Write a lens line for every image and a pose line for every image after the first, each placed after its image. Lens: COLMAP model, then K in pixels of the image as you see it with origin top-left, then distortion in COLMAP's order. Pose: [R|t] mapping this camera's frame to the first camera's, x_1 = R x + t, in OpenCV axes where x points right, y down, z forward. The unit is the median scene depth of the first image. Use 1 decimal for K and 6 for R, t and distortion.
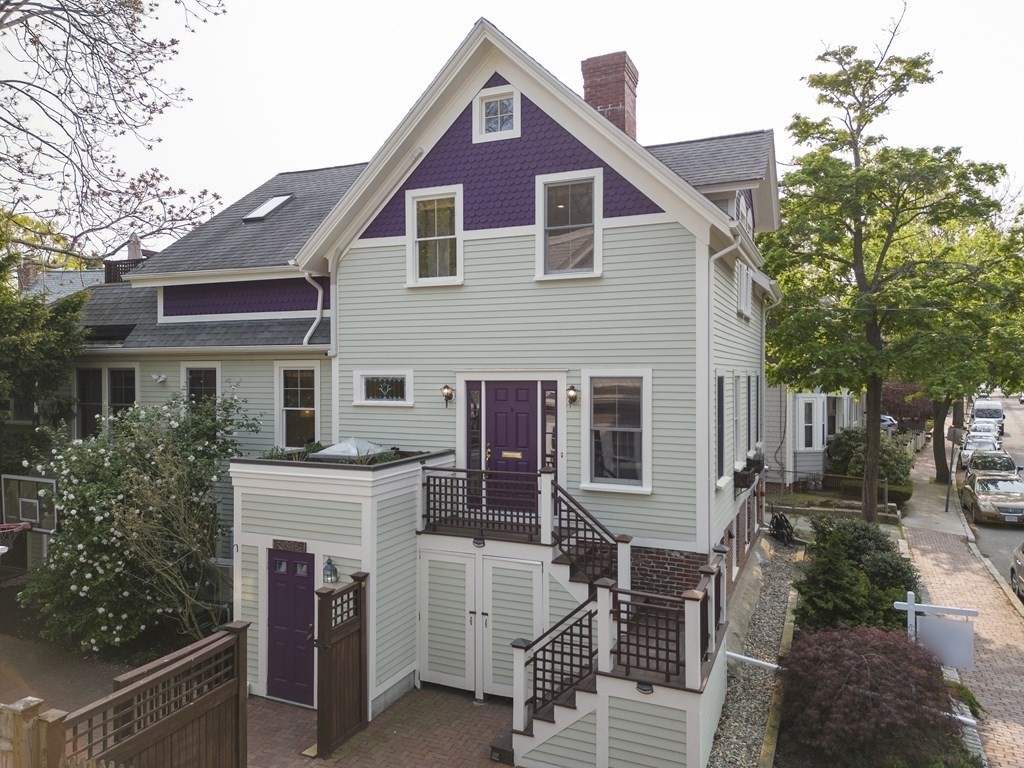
lens RADIAL K [[725.7, 0, 511.6], [0, 725.7, 380.3], [0, 0, 1]] dist [0.068704, -0.054995]
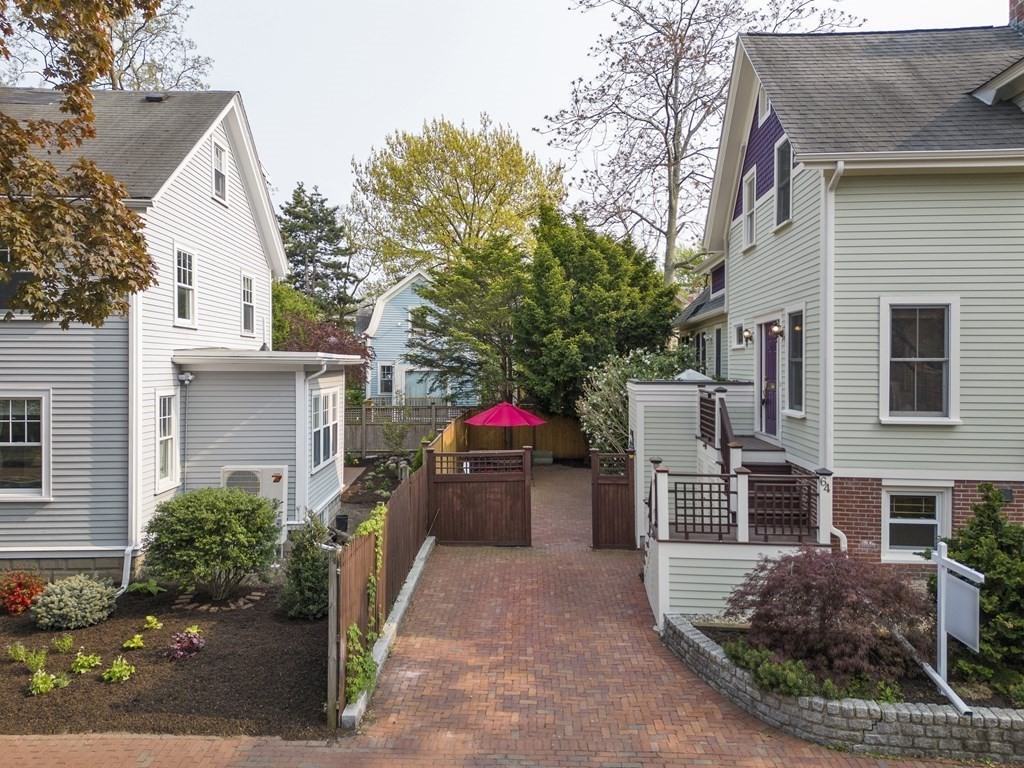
lens RADIAL K [[725.7, 0, 513.6], [0, 725.7, 383.2], [0, 0, 1]] dist [0.068704, -0.054995]
pose [[0.329225, 0.022121, -0.943992, 0.992706], [-0.006812, 0.999755, 0.021052, 0.077265], [0.944227, -0.000500, 0.329295, 0.211817]]
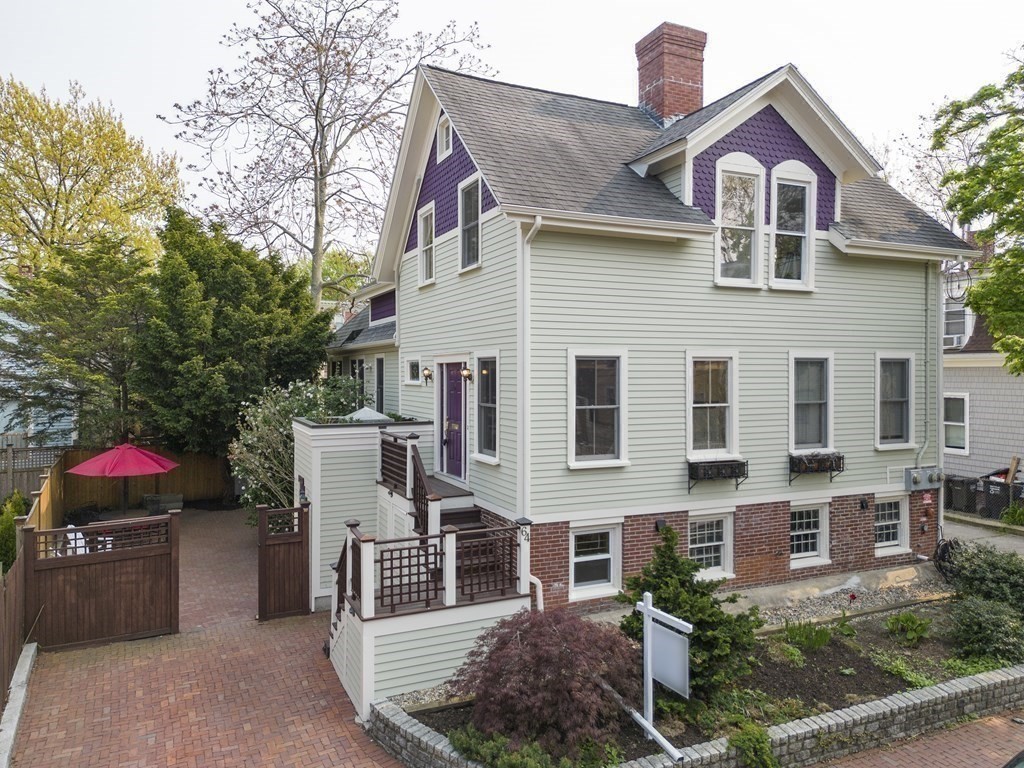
lens RADIAL K [[725.7, 0, 516.0], [0, 725.7, 385.1], [0, 0, 1]] dist [0.068704, -0.054995]
pose [[0.749785, 0.006904, -0.661646, 0.850501], [-0.002180, 0.999966, 0.007964, 0.026691], [0.661678, -0.004529, 0.749774, 0.191901]]
